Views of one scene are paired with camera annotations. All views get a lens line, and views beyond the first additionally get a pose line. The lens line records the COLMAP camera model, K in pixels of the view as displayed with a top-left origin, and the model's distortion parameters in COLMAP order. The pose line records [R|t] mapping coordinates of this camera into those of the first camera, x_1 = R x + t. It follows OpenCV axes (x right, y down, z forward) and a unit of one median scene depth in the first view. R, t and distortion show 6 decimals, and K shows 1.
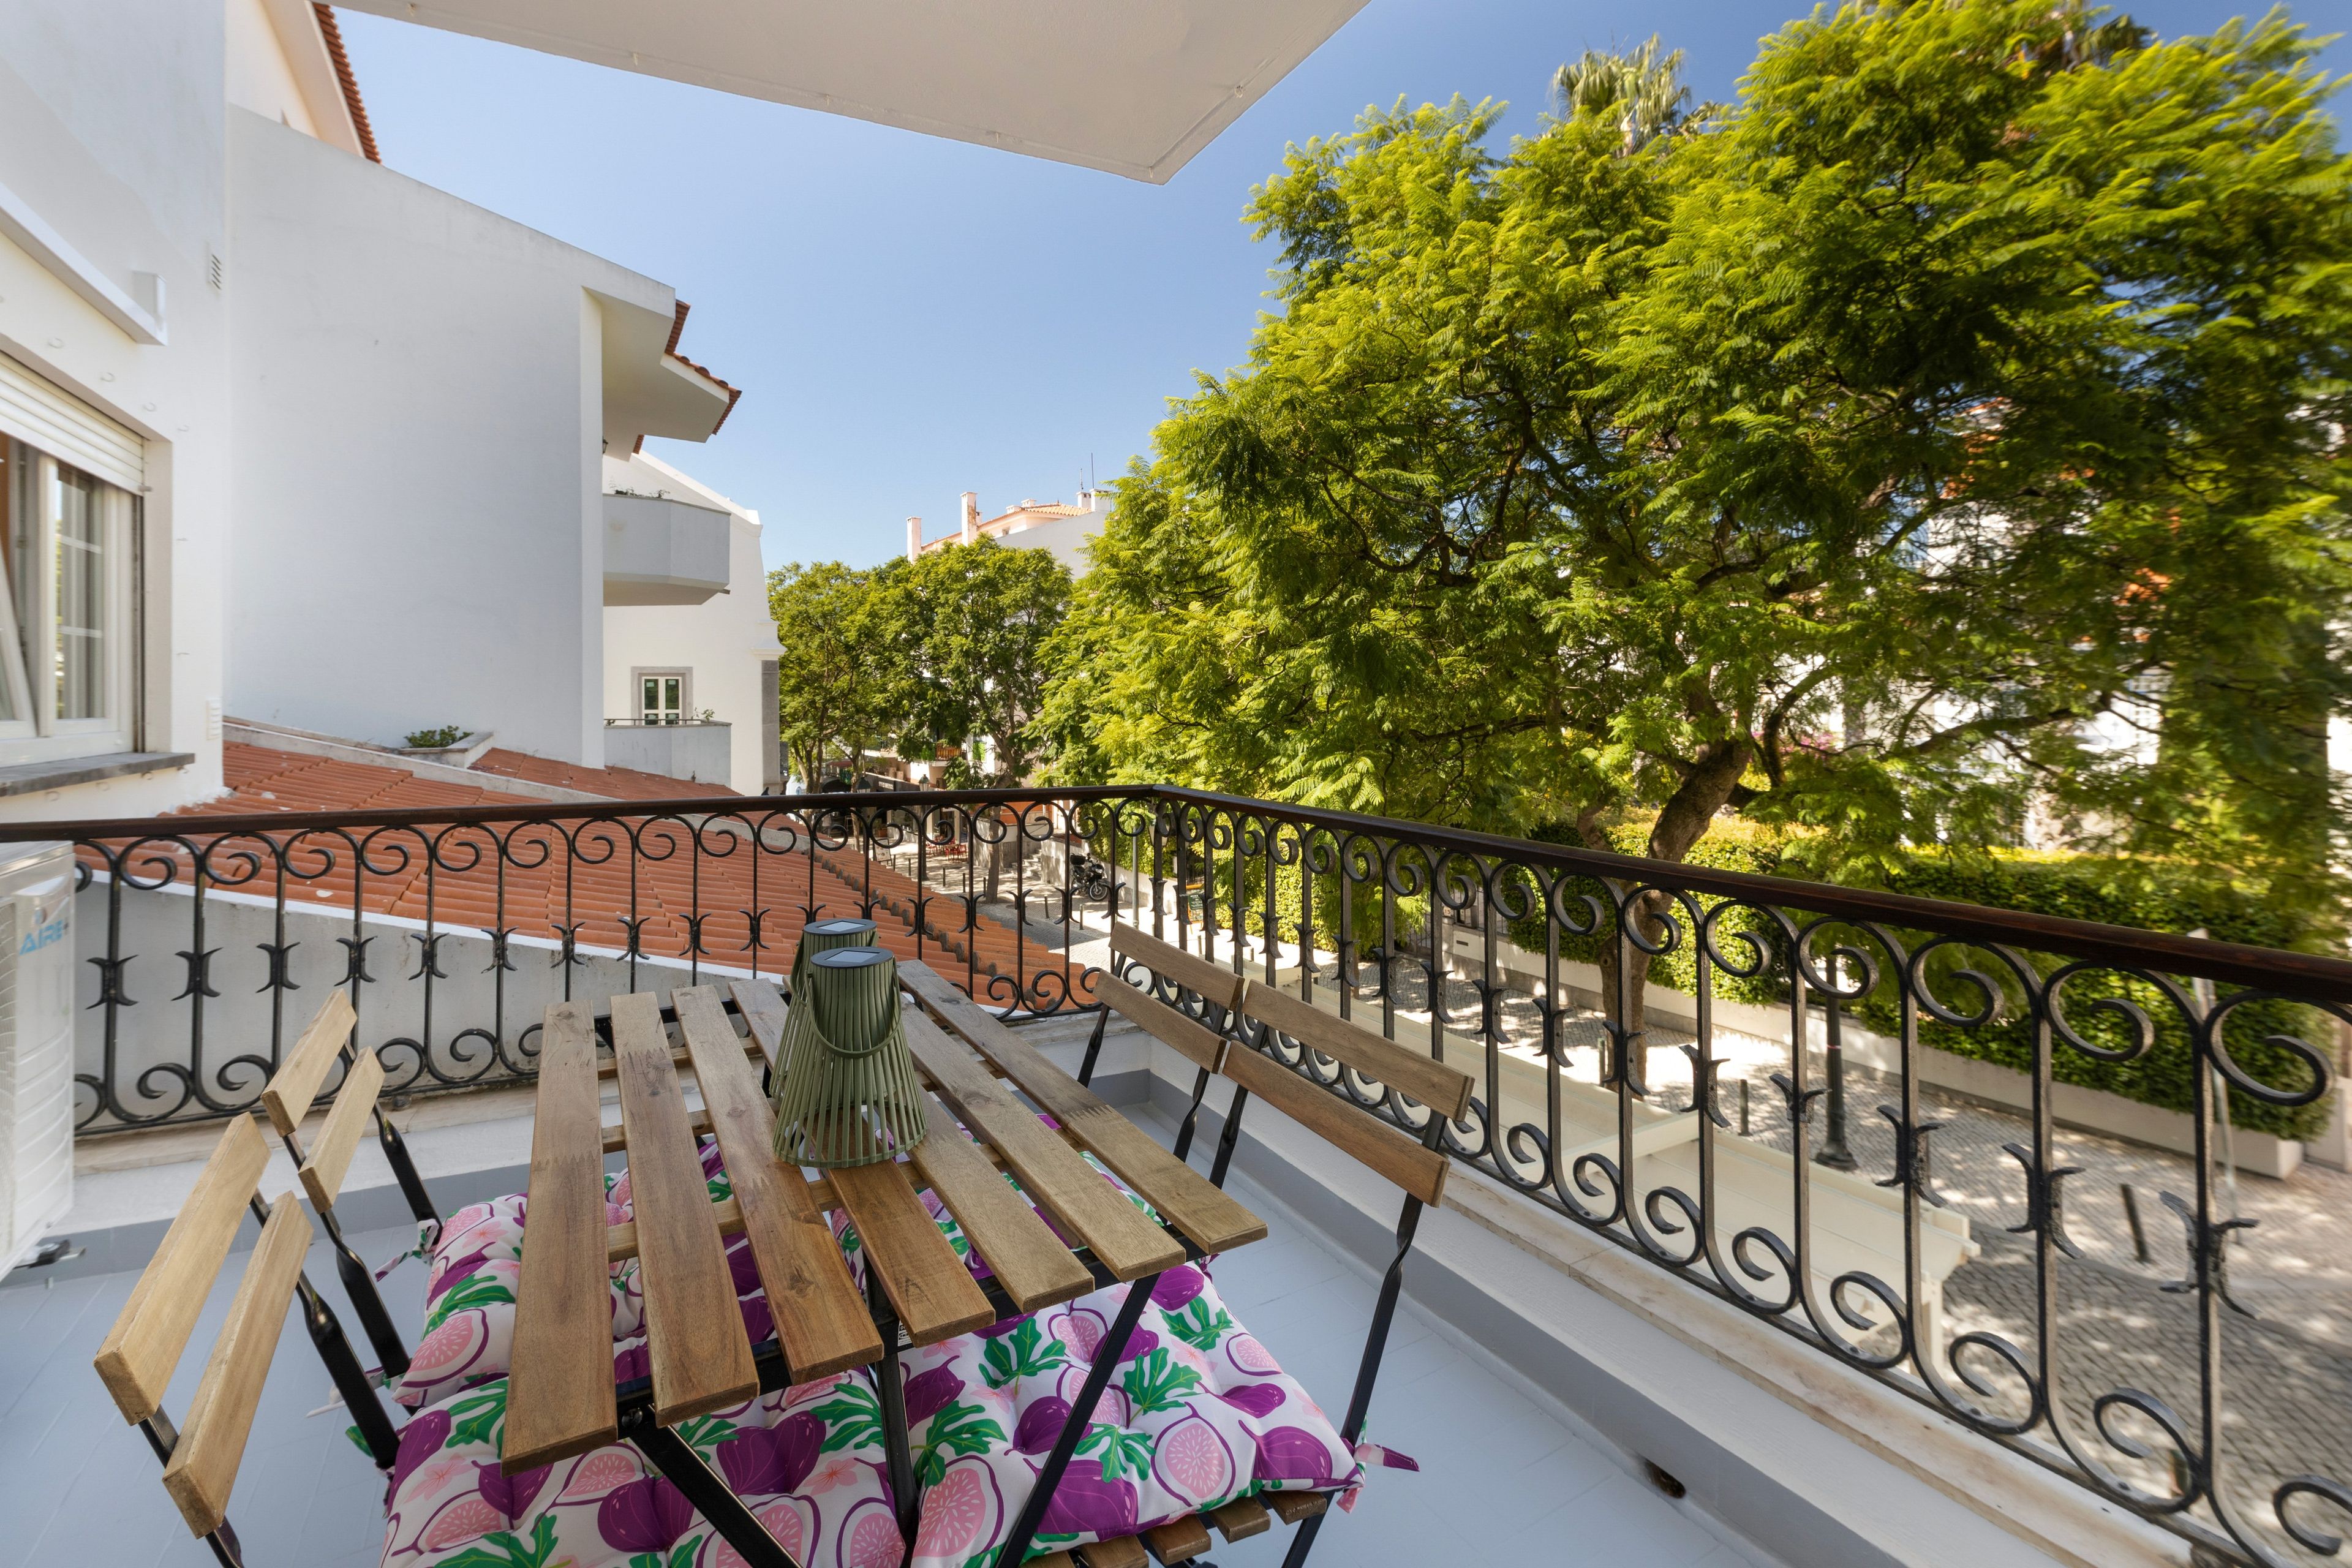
lens RADIAL K [[1005.9, 0, 1177.3], [0, 1005.9, 833.5], [0, 0, 1]] dist [0.016632, -0.004172]
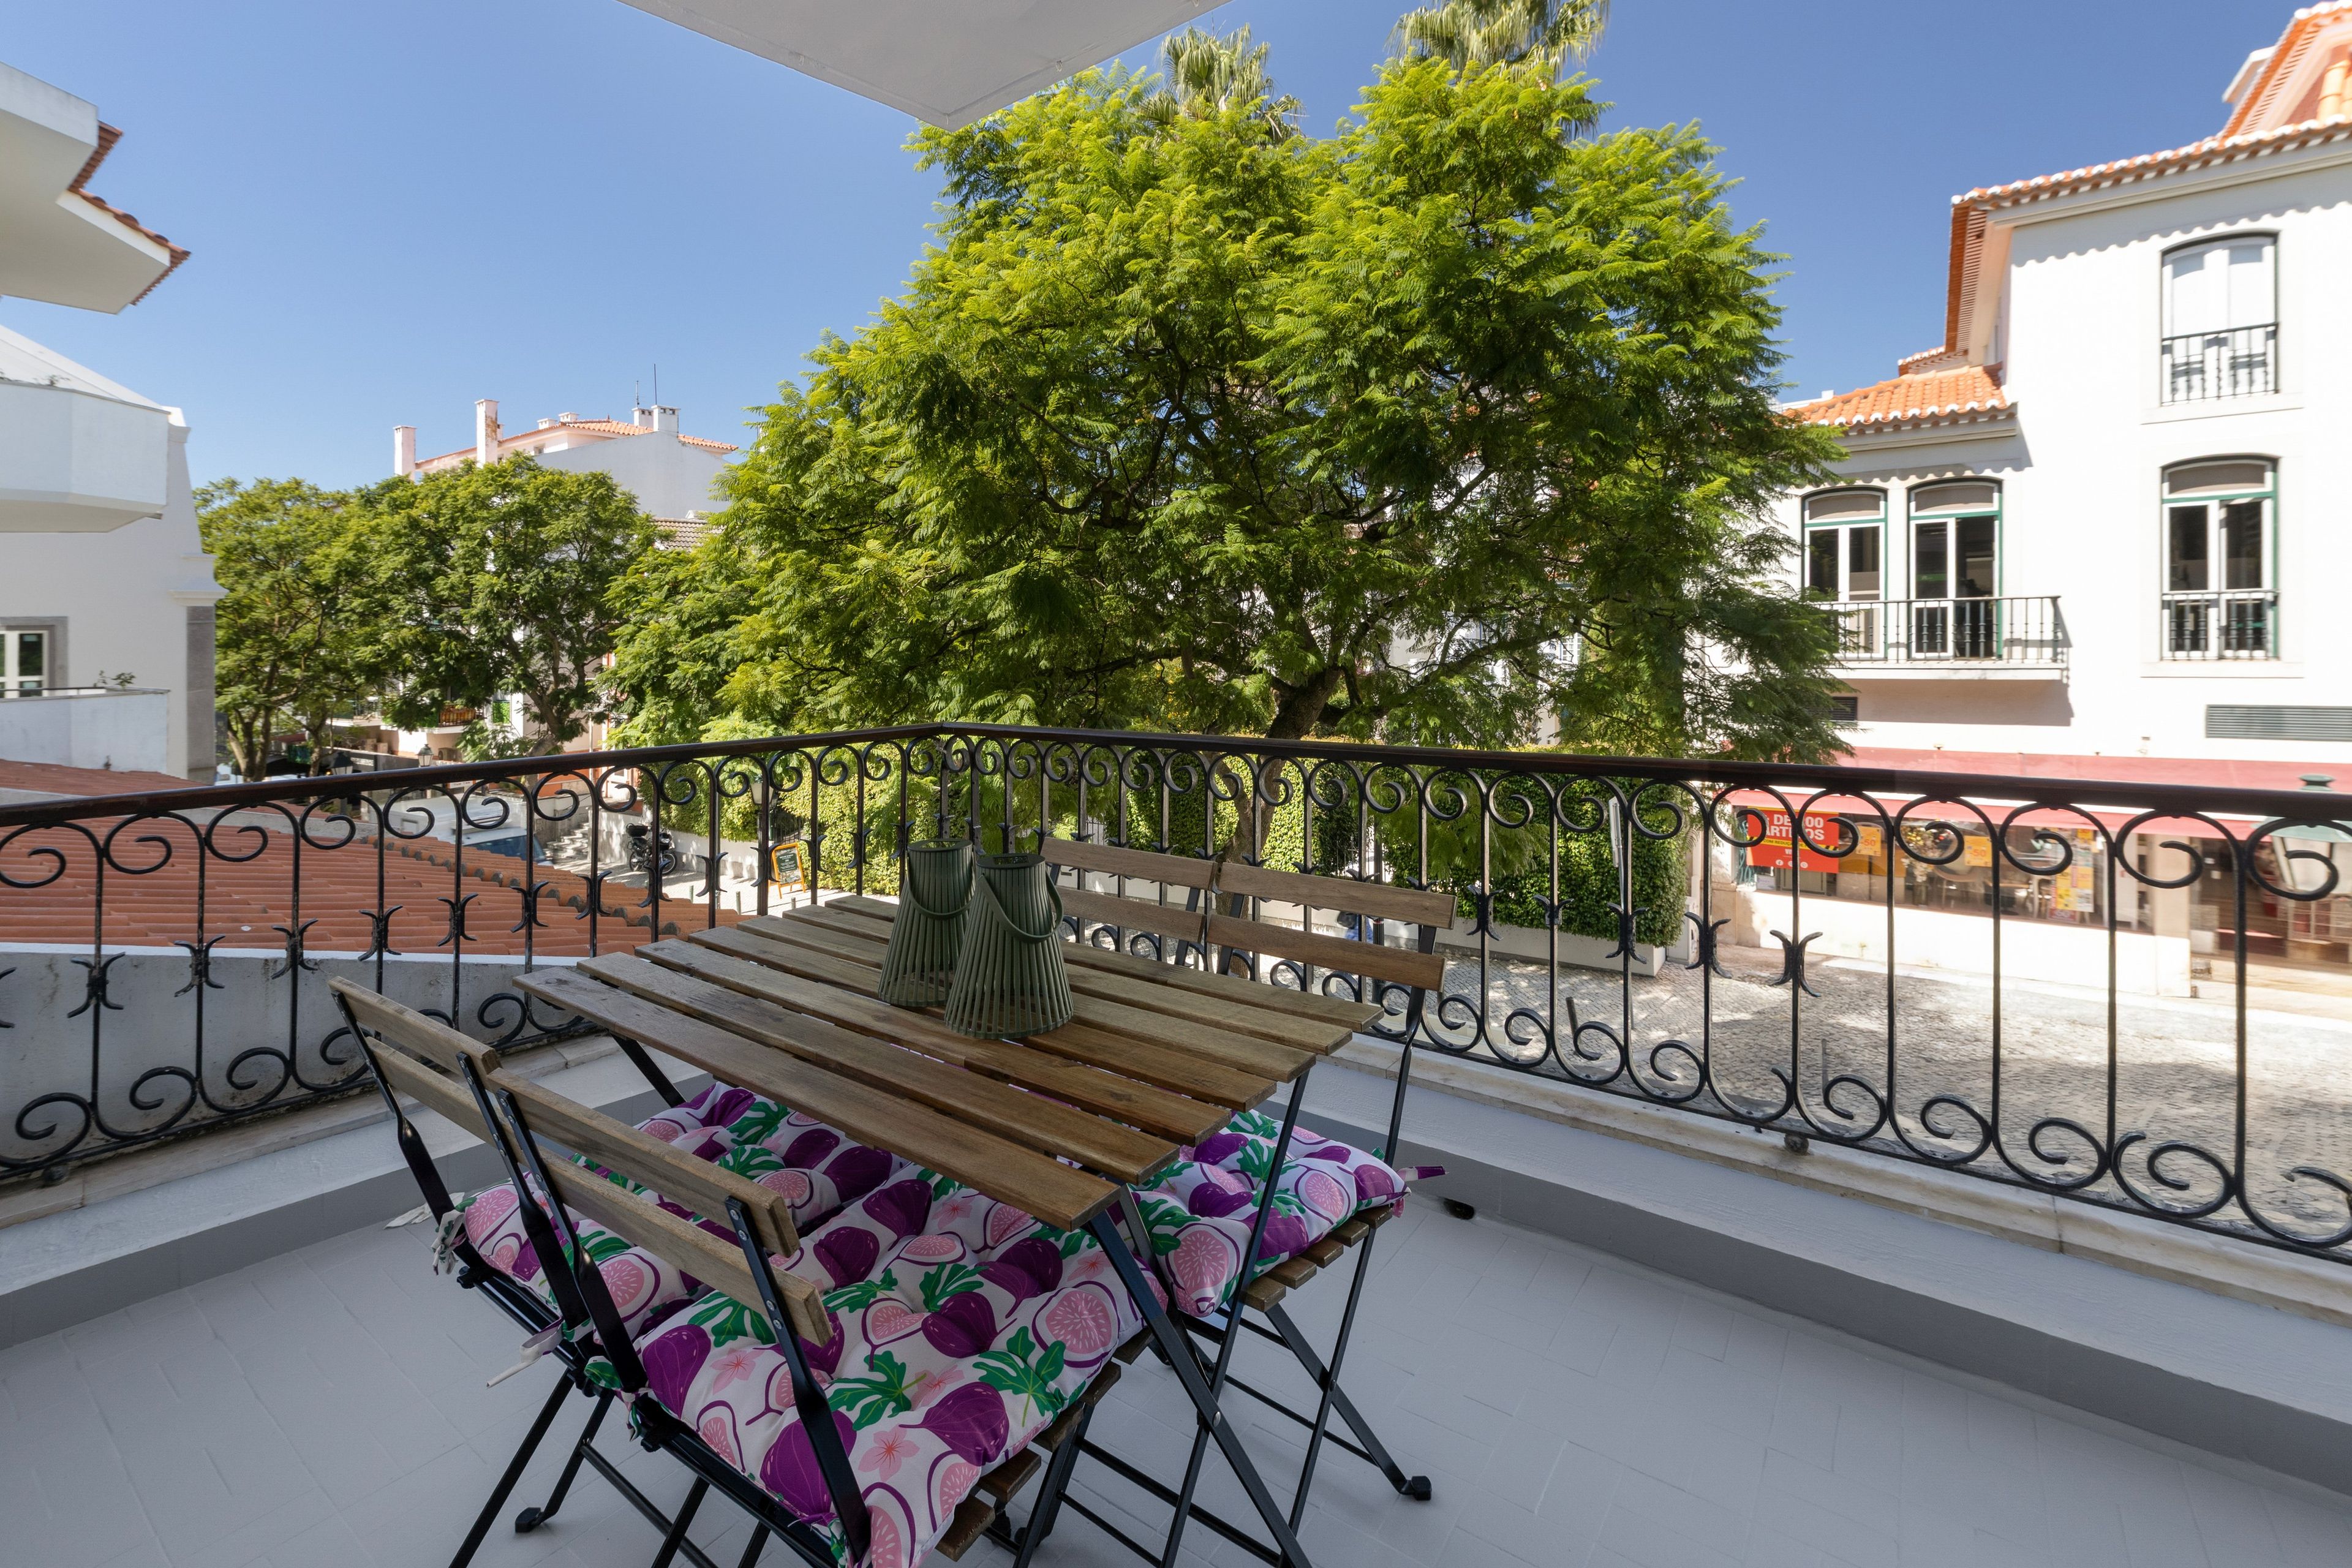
lens RADIAL K [[1005.9, 0, 1177.3], [0, 1005.9, 833.5], [0, 0, 1]] dist [0.016632, -0.004172]
pose [[0.921182, -0.098239, 0.376526, -0.101466], [0.076307, 0.994426, 0.072767, 0.003458], [-0.381576, -0.038300, 0.923544, -0.025627]]
